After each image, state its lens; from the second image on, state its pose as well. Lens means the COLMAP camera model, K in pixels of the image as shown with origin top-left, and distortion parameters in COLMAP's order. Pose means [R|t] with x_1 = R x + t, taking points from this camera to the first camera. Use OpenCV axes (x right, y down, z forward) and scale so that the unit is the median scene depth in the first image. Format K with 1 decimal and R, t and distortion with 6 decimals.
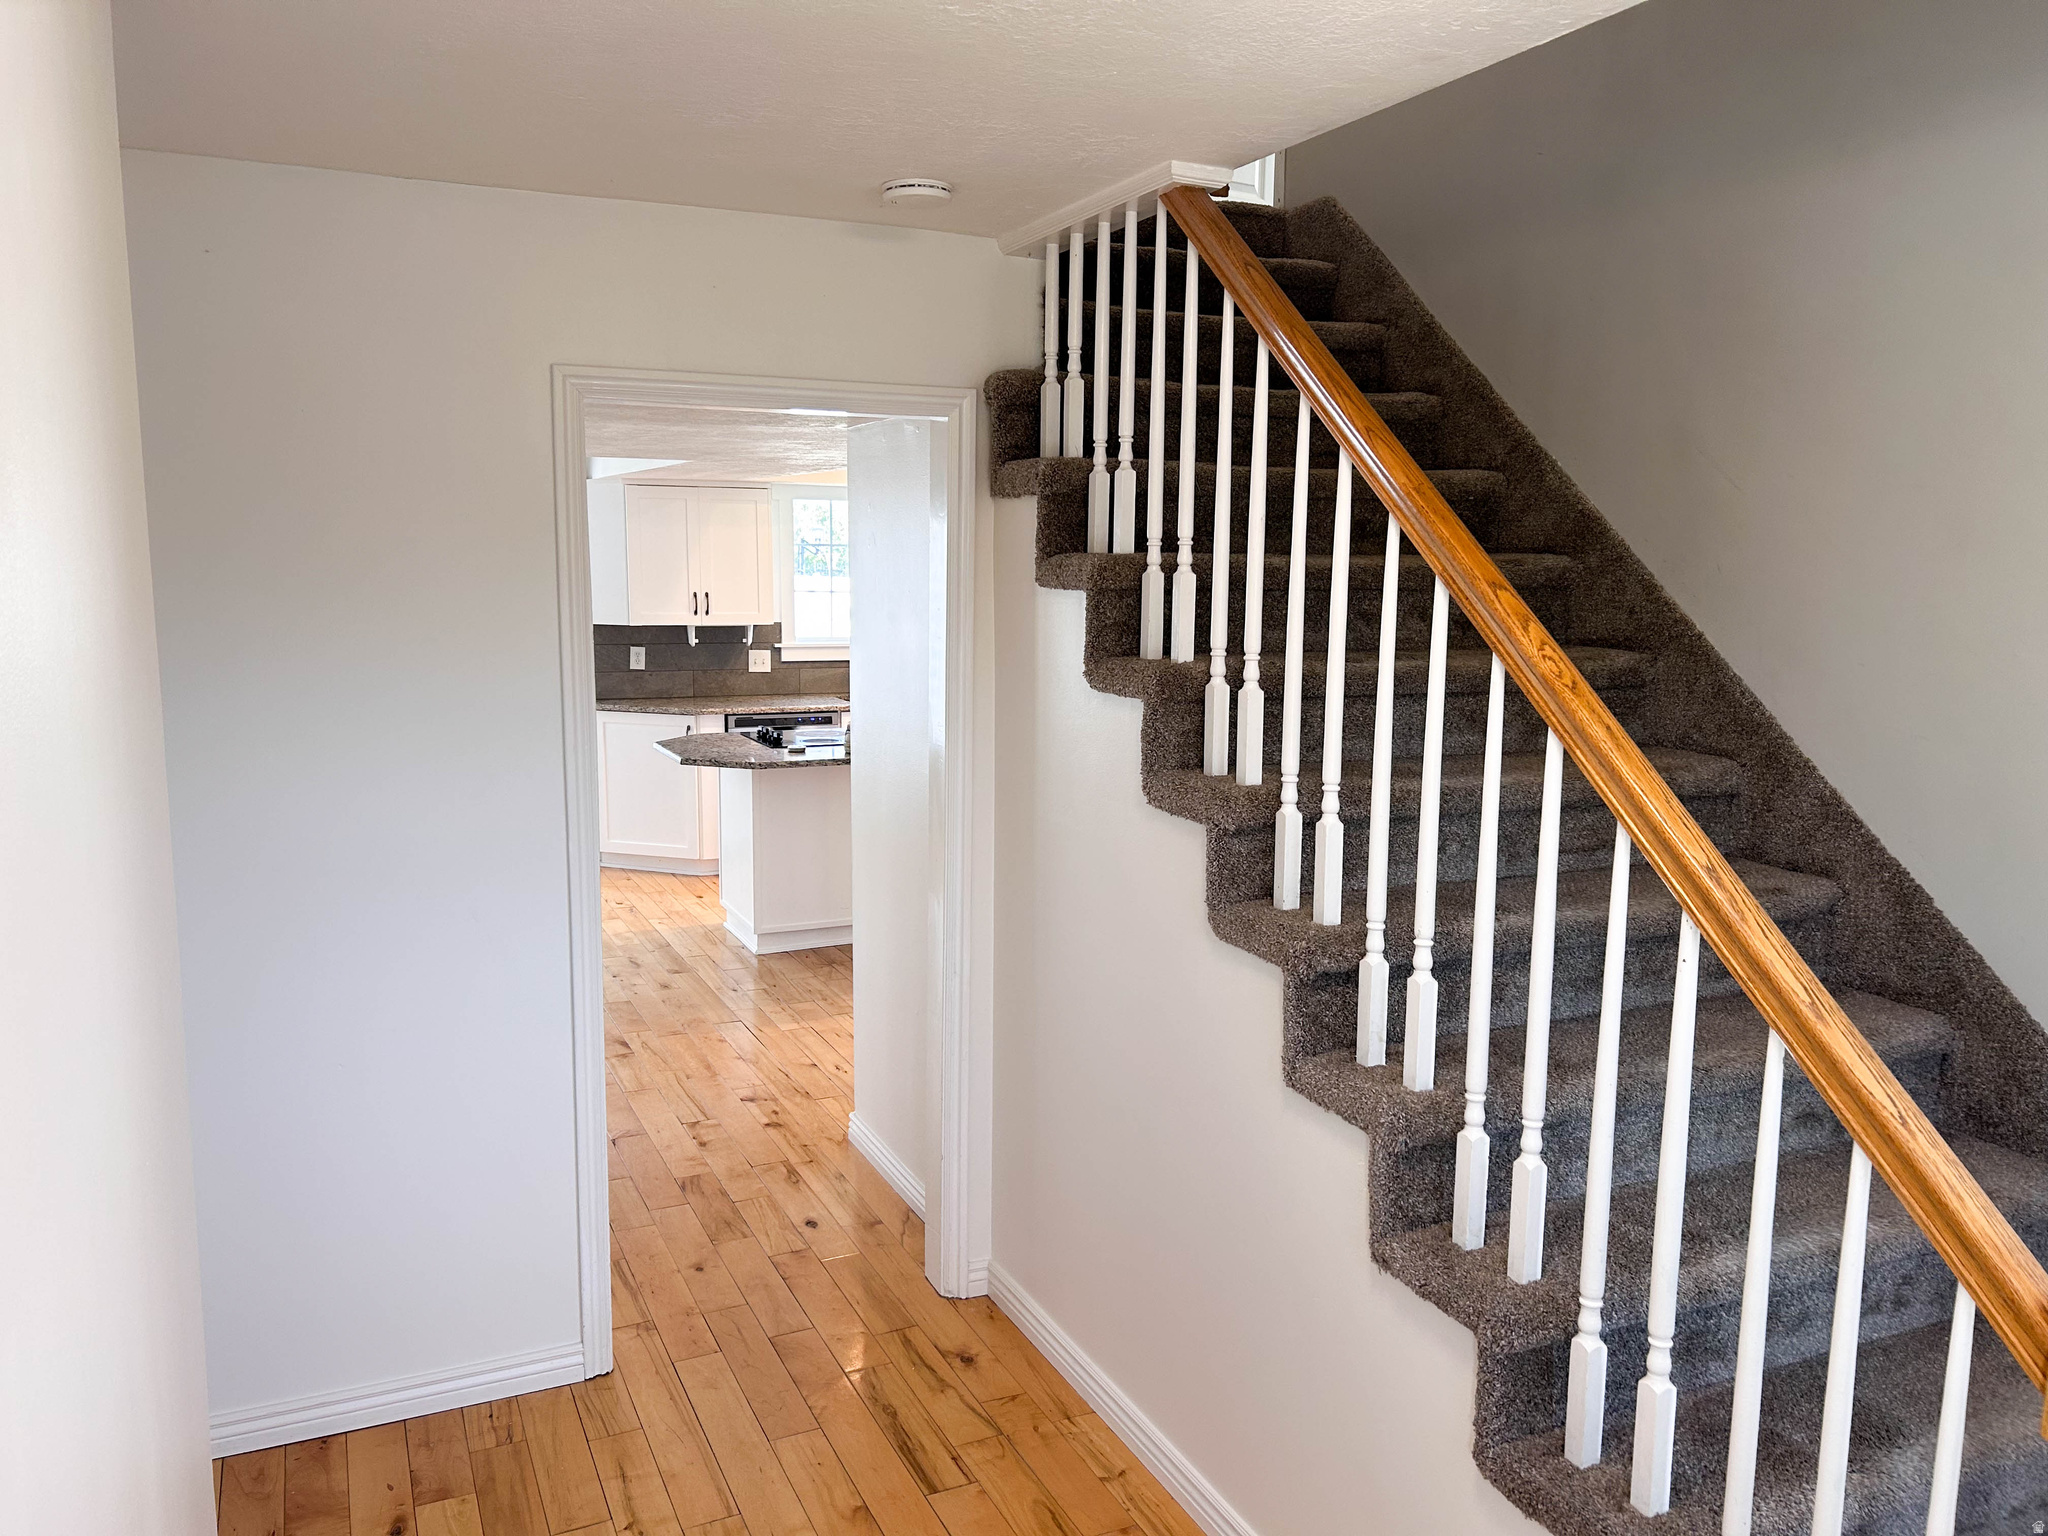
lens RADIAL K [[1528.5, 0, 1024.0], [0, 1528.5, 768.0], [0, 0, 1]] dist [0.002772, -0.000526]
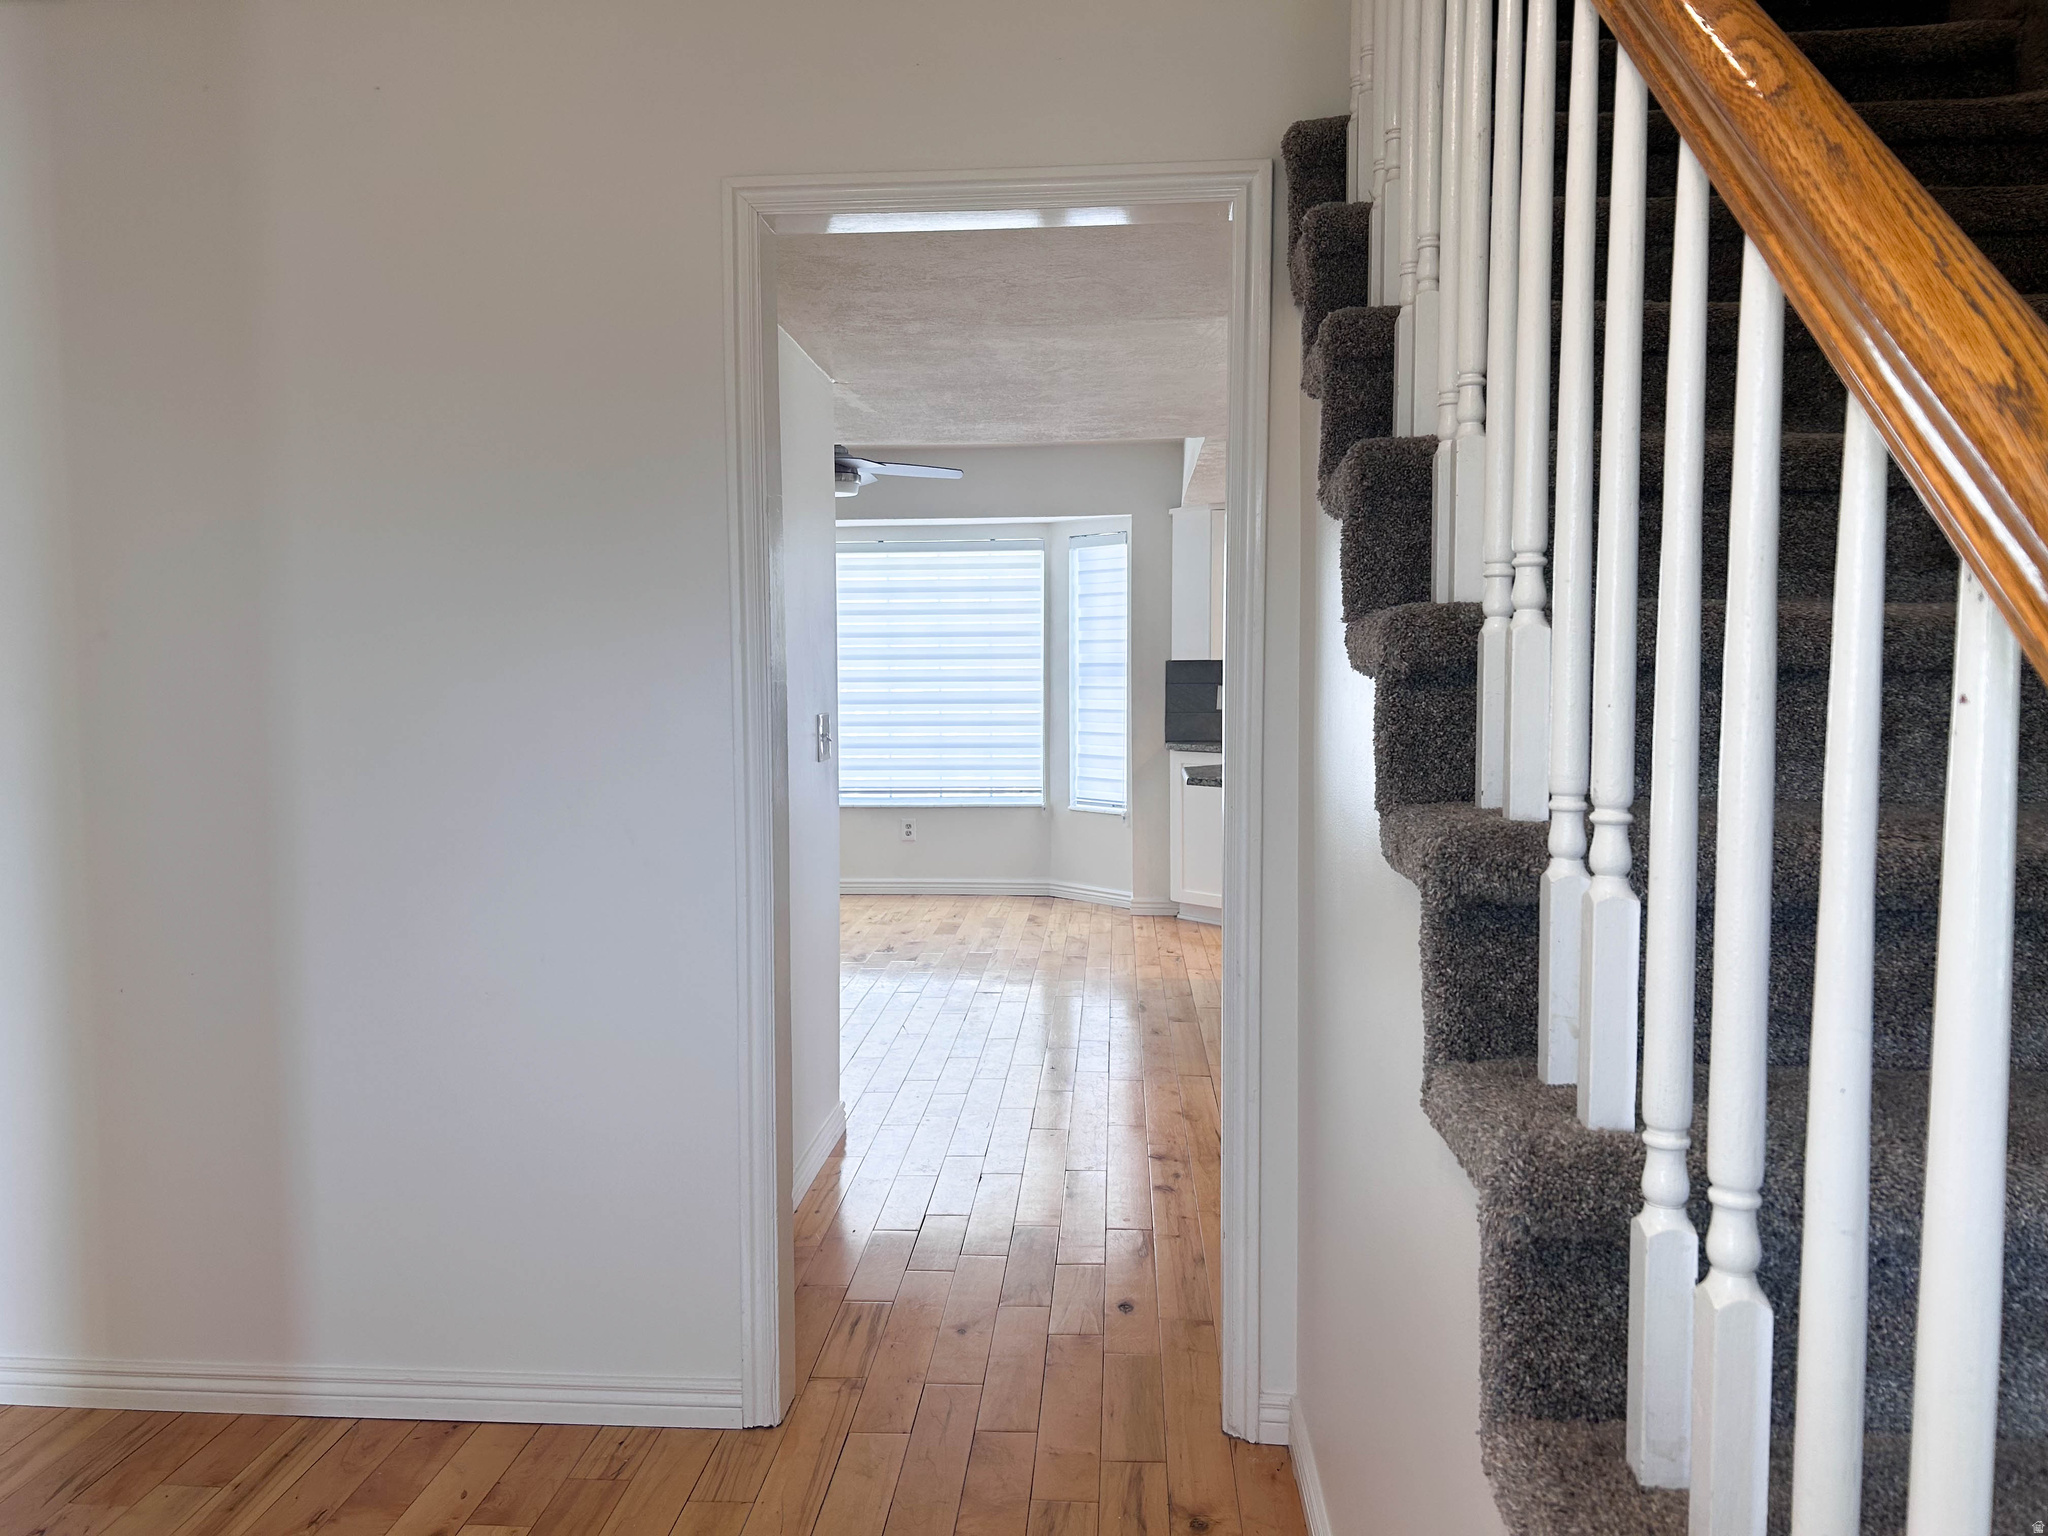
lens RADIAL K [[1528.5, 0, 1024.0], [0, 1528.5, 768.0], [0, 0, 1]] dist [0.002772, -0.000526]
pose [[0.873681, 0.016698, -0.486213, 0.240416], [-0.055228, 0.996354, -0.065022, 0.101045], [0.483355, 0.083661, 0.871418, 0.353576]]
